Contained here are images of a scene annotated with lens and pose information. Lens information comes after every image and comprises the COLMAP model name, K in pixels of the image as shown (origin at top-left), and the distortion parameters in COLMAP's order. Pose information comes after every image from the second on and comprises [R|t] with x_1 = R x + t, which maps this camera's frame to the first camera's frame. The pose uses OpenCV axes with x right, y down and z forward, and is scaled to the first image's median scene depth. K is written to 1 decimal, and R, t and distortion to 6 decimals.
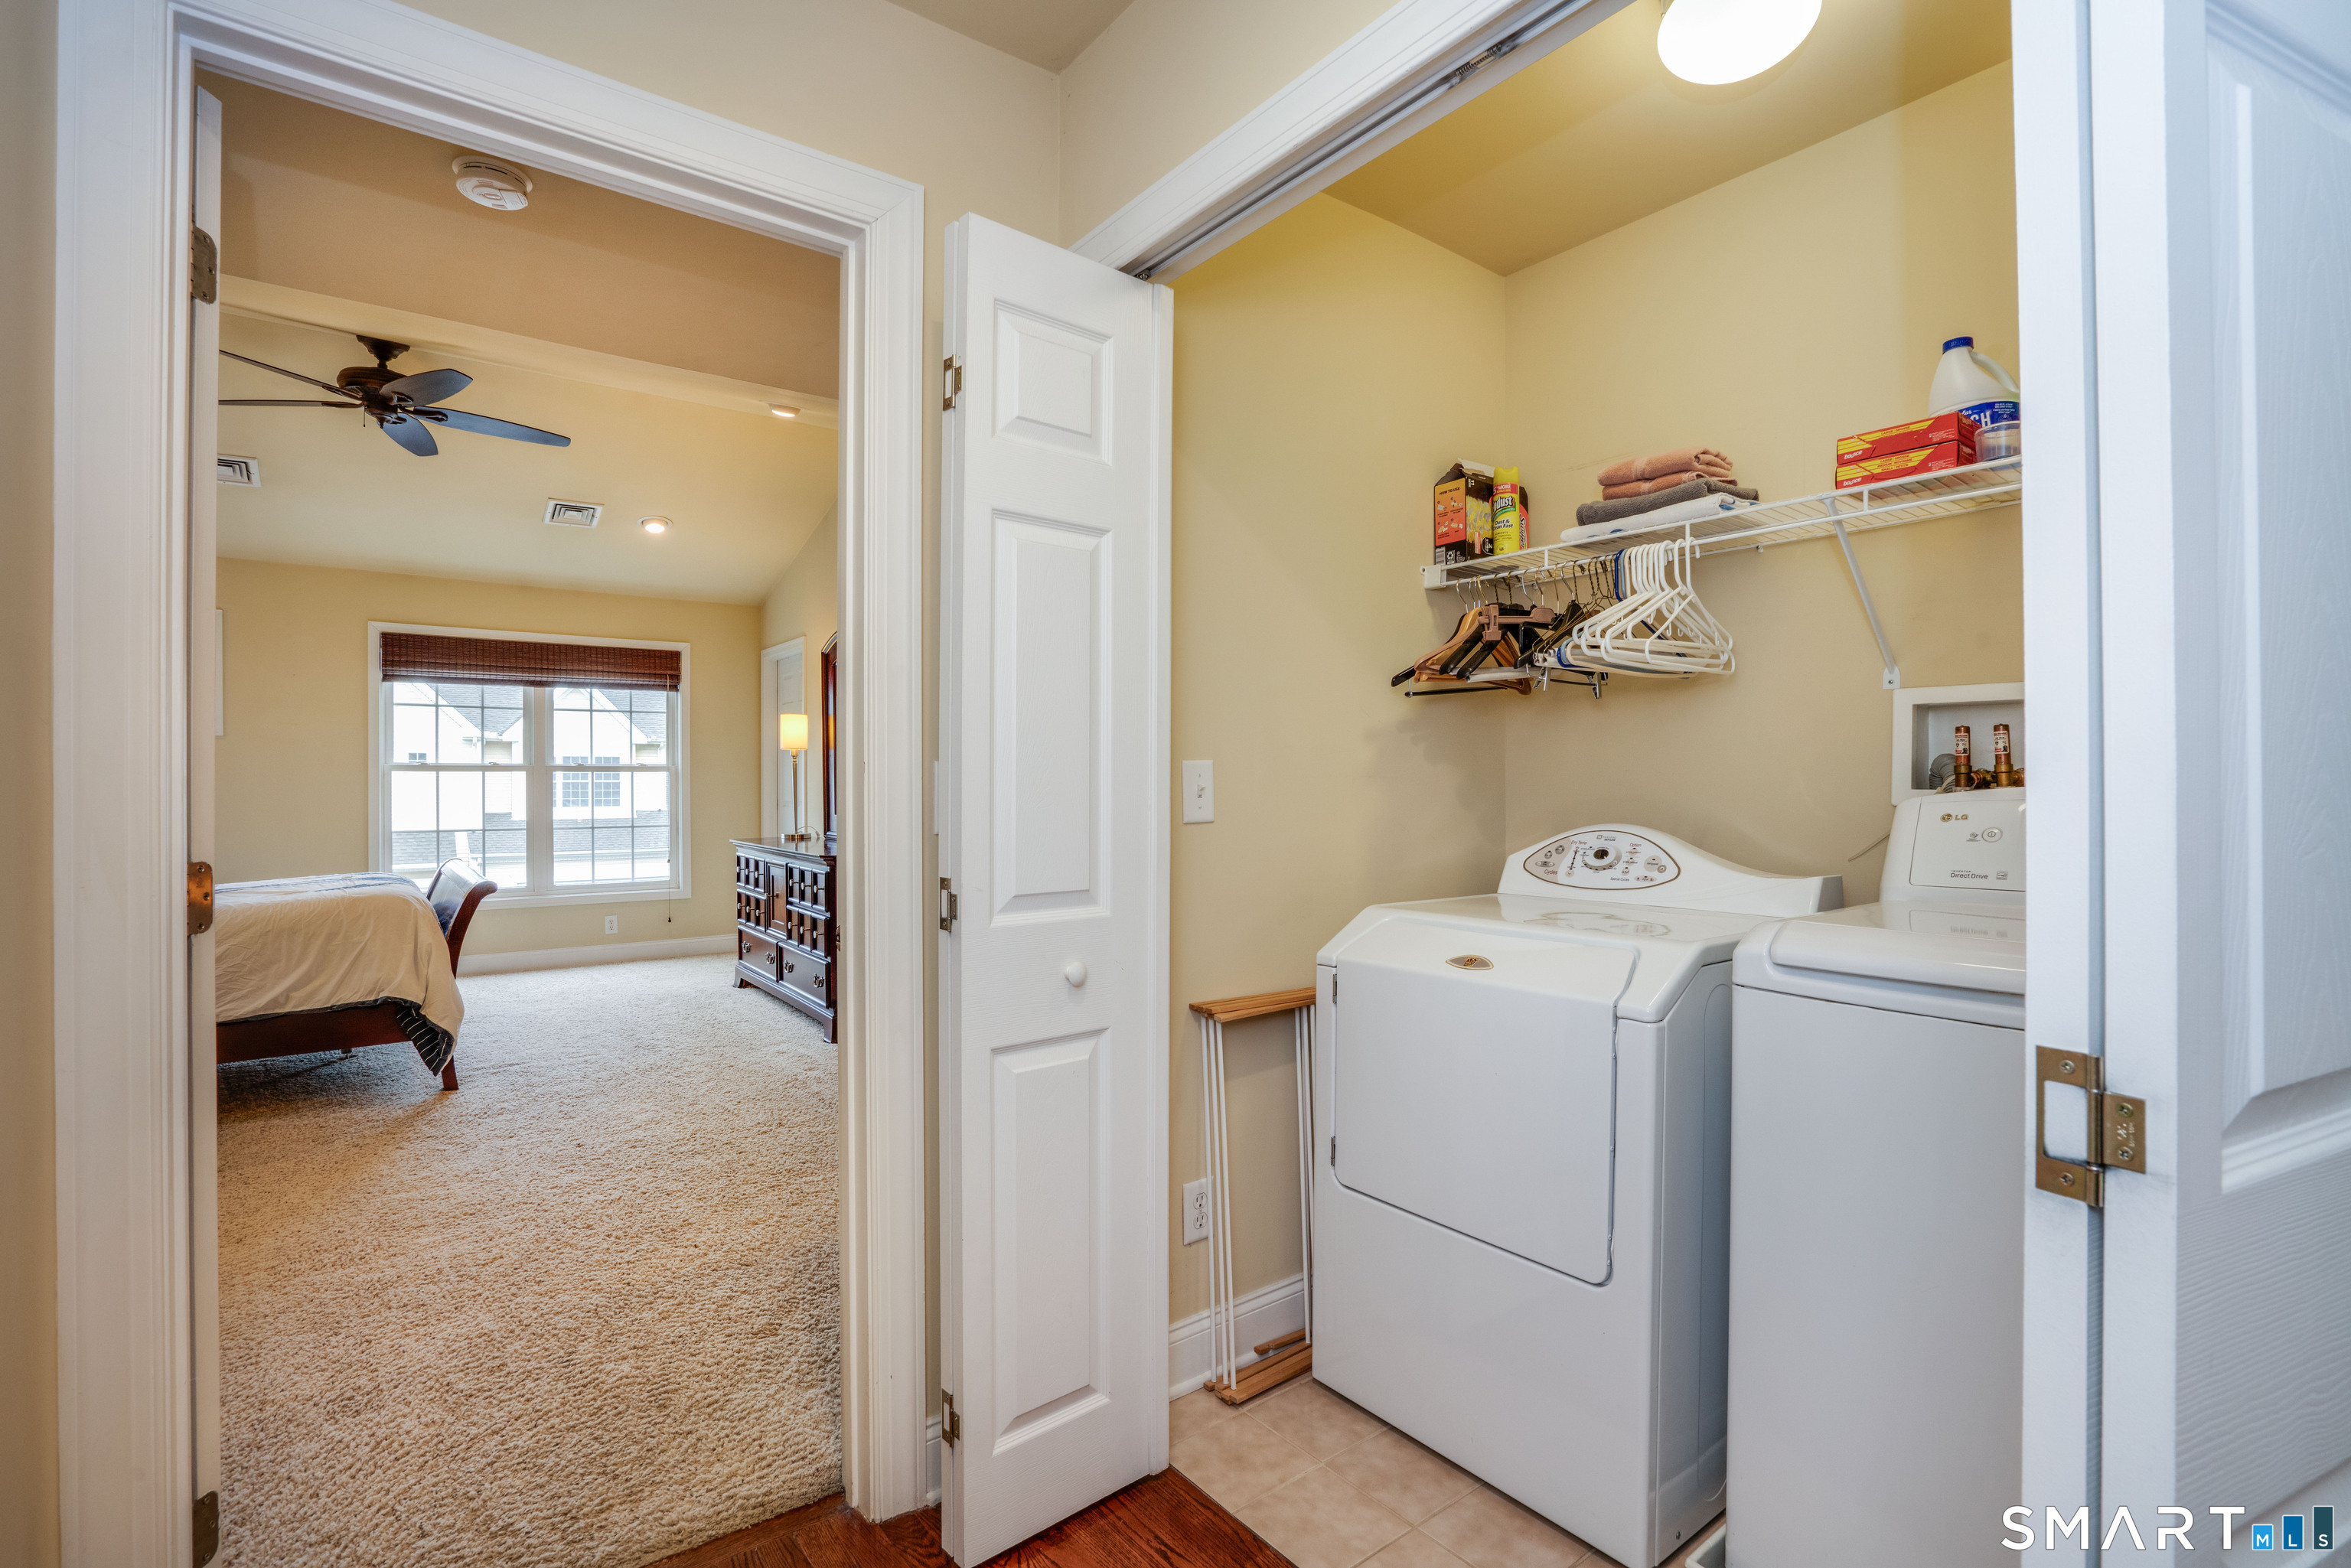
lens RADIAL K [[1064.2, 0, 1258.9], [0, 1064.2, 780.3], [0, 0, 1]] dist [-0.023744, 0.000458]
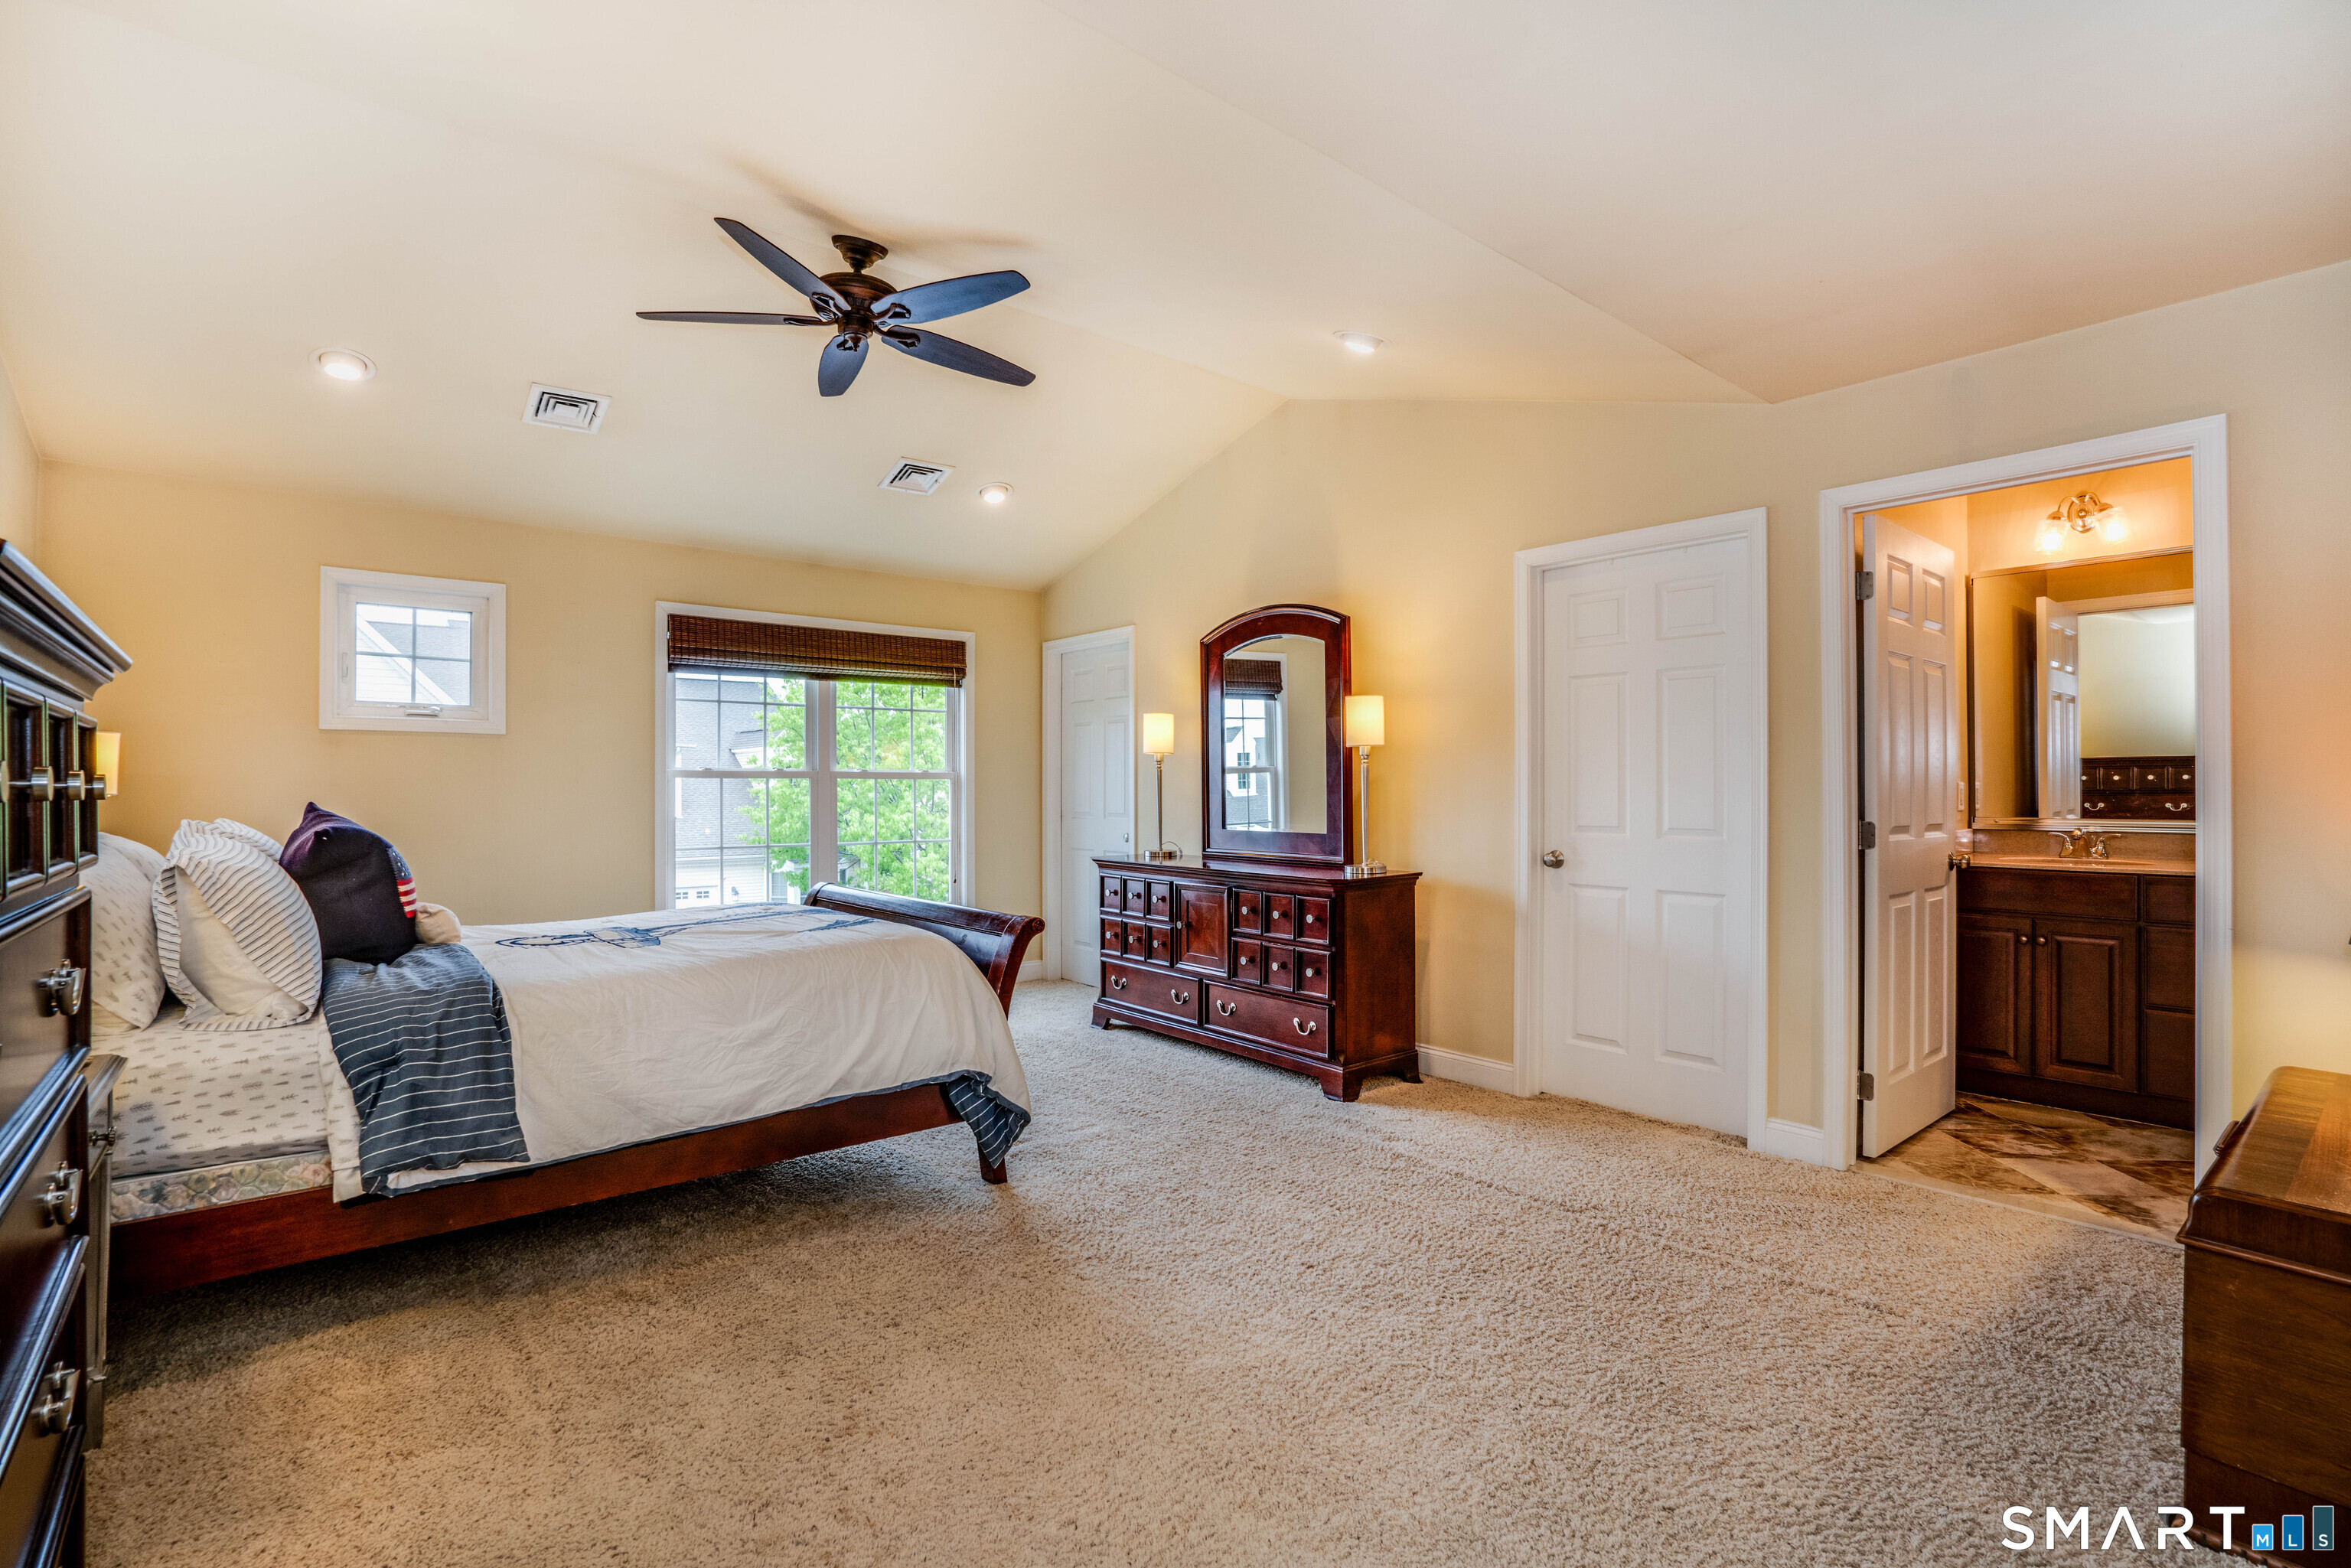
lens RADIAL K [[1064.2, 0, 1258.9], [0, 1064.2, 780.3], [0, 0, 1]] dist [-0.023744, 0.000458]
pose [[0.998903, 0.002589, 0.046755, -0.397166], [-0.002266, 0.999973, -0.006946, -0.001459], [-0.046771, 0.006832, 0.998882, 0.123156]]
